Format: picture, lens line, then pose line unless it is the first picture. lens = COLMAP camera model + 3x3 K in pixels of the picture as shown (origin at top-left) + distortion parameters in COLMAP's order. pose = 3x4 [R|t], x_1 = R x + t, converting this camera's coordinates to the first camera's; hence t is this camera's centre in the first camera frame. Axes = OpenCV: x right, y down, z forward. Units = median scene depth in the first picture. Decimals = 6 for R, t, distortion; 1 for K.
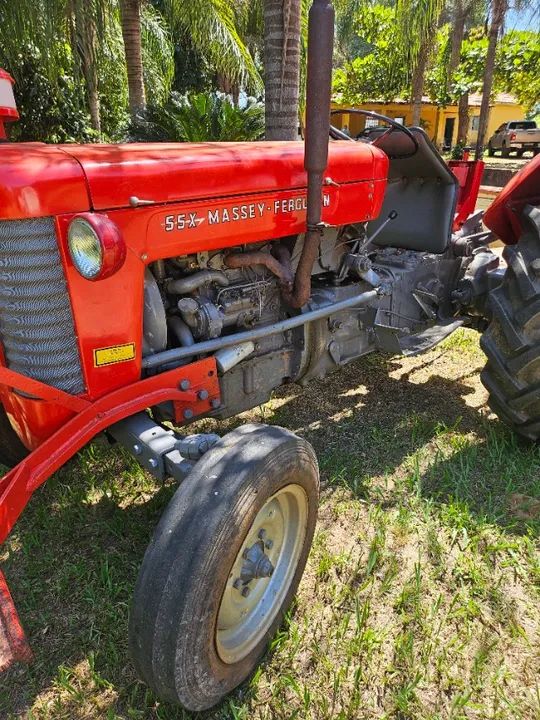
lens RADIAL K [[500.7, 0, 270.0], [0, 500.7, 360.0], [0, 0, 1]] dist [0.004714, -0.032840]
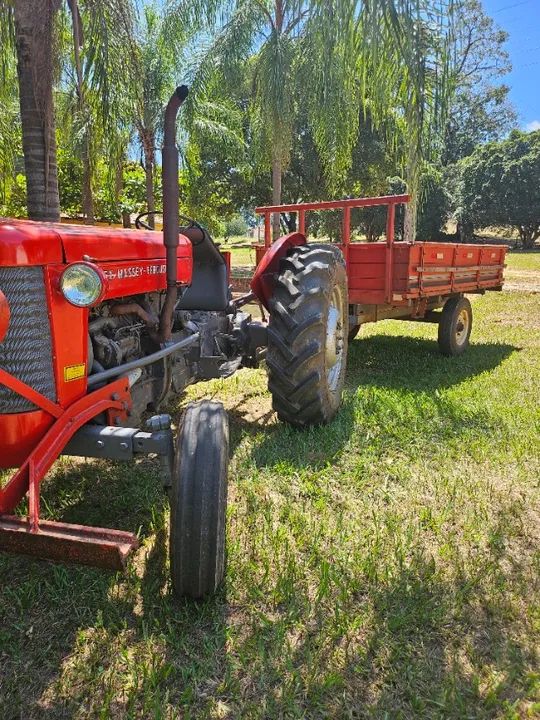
lens RADIAL K [[500.7, 0, 270.0], [0, 500.7, 360.0], [0, 0, 1]] dist [0.004714, -0.032840]
pose [[0.806771, -0.097241, 0.582808, -0.480423], [0.213957, 0.967504, -0.134751, 0.177104], [-0.550765, 0.233409, 0.801360, -0.235144]]
